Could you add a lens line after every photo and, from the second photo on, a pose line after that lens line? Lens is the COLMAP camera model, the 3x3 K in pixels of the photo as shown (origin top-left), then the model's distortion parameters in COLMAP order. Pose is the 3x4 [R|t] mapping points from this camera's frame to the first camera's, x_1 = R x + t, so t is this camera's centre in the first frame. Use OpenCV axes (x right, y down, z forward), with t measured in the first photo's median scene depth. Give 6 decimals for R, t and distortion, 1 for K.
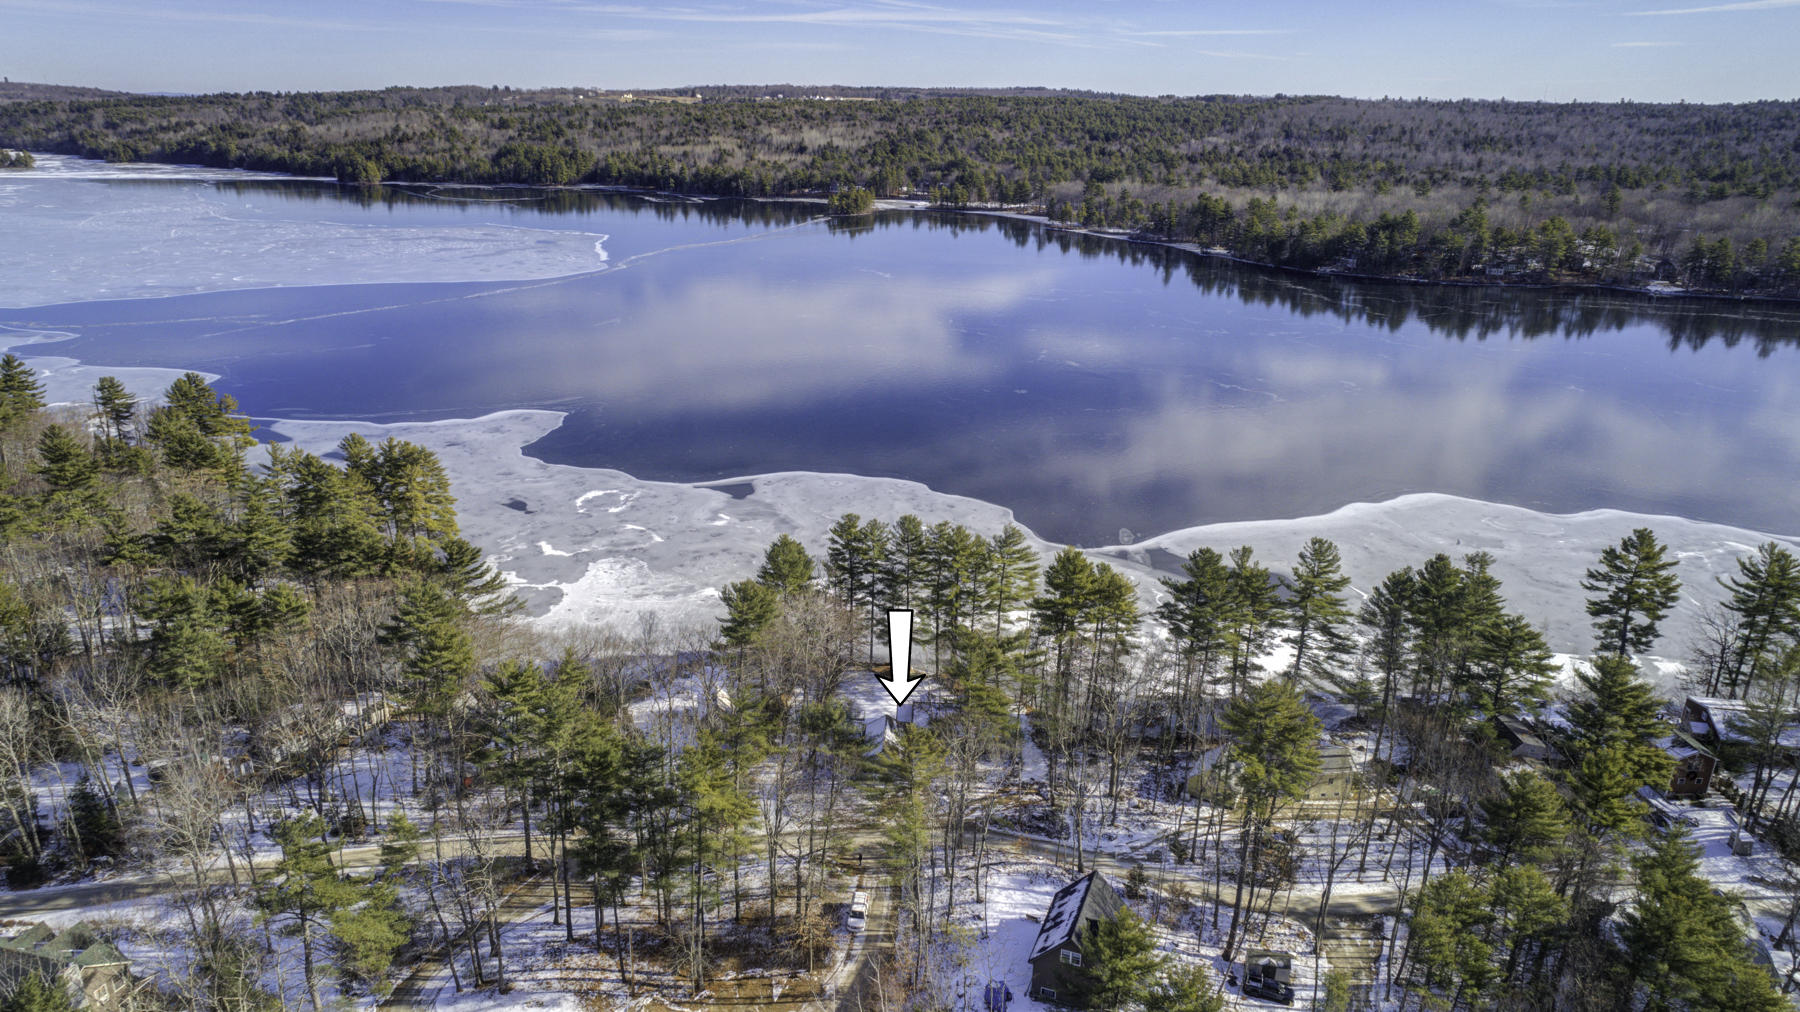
lens RADIAL K [[1179.4, 0, 896.8], [0, 1179.4, 515.1], [0, 0, 1]] dist [-0.024672, 0.031472]
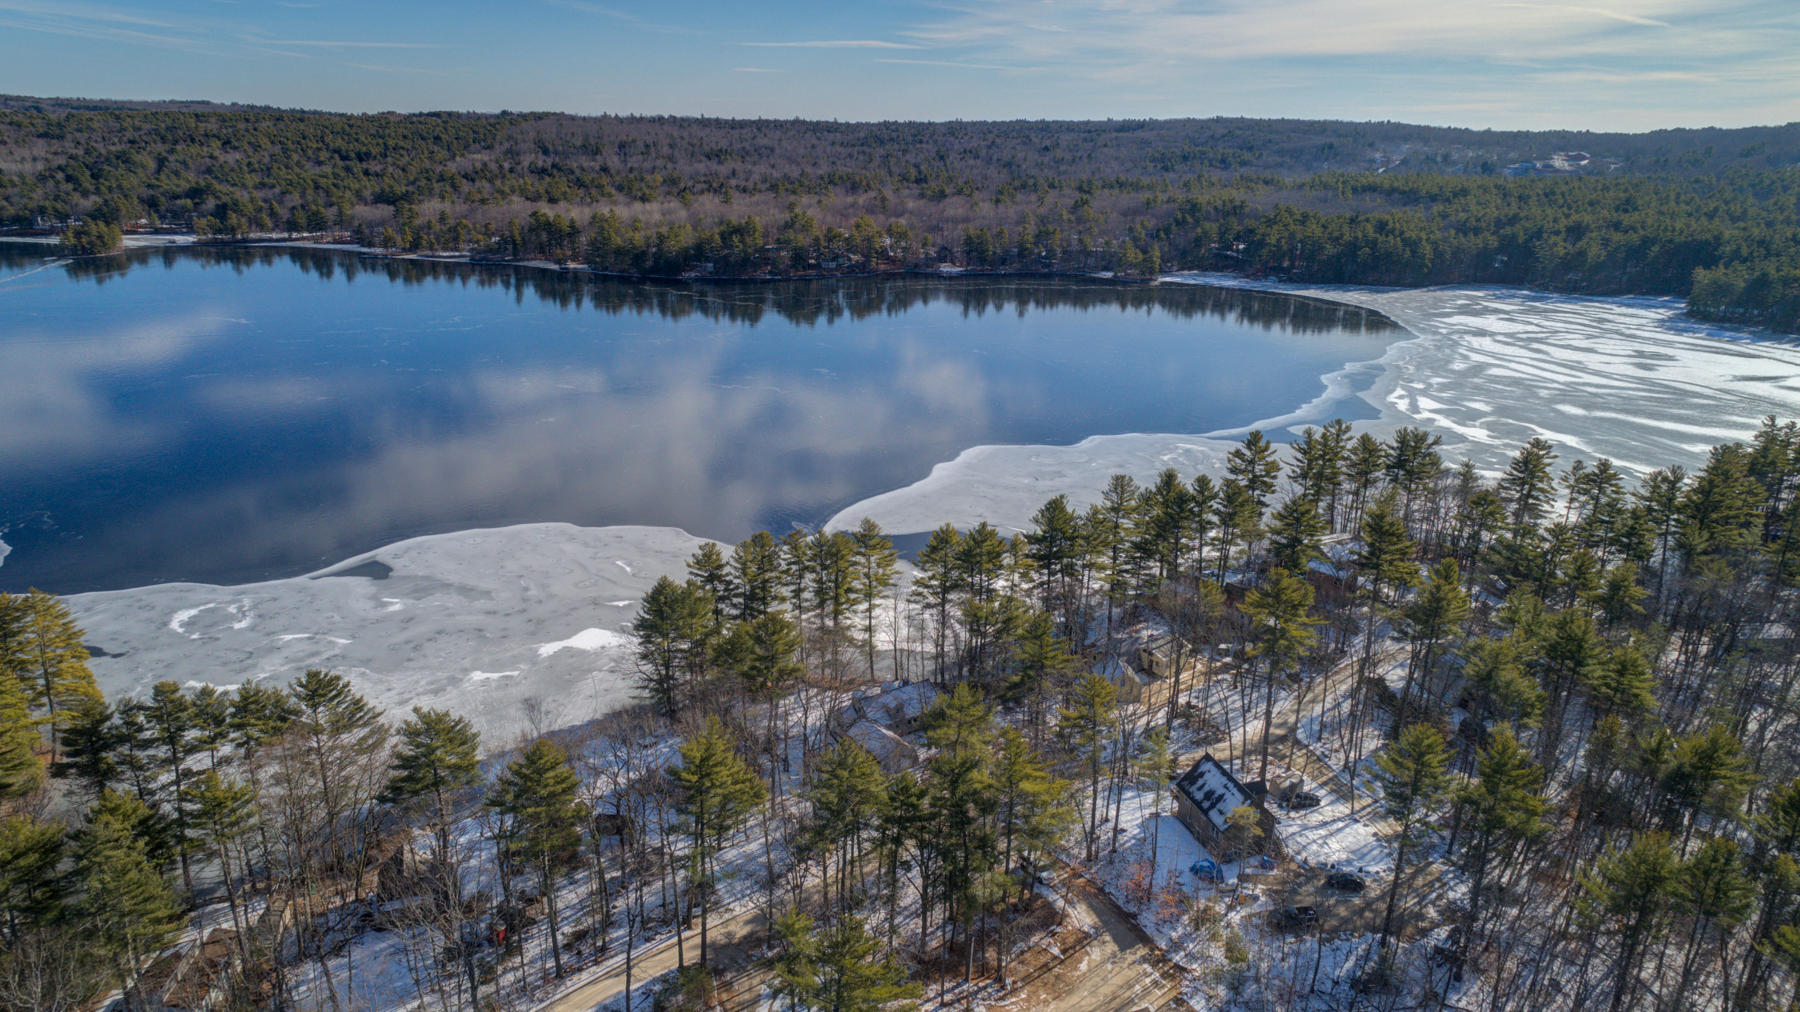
lens RADIAL K [[1179.4, 0, 903.5], [0, 1179.4, 506.7], [0, 0, 1]] dist [-0.024672, 0.031472]
pose [[0.795135, -0.188060, 0.576536, -0.105887], [0.198670, 0.979017, 0.045348, -0.009767], [-0.572967, 0.078482, 0.815812, 0.023845]]
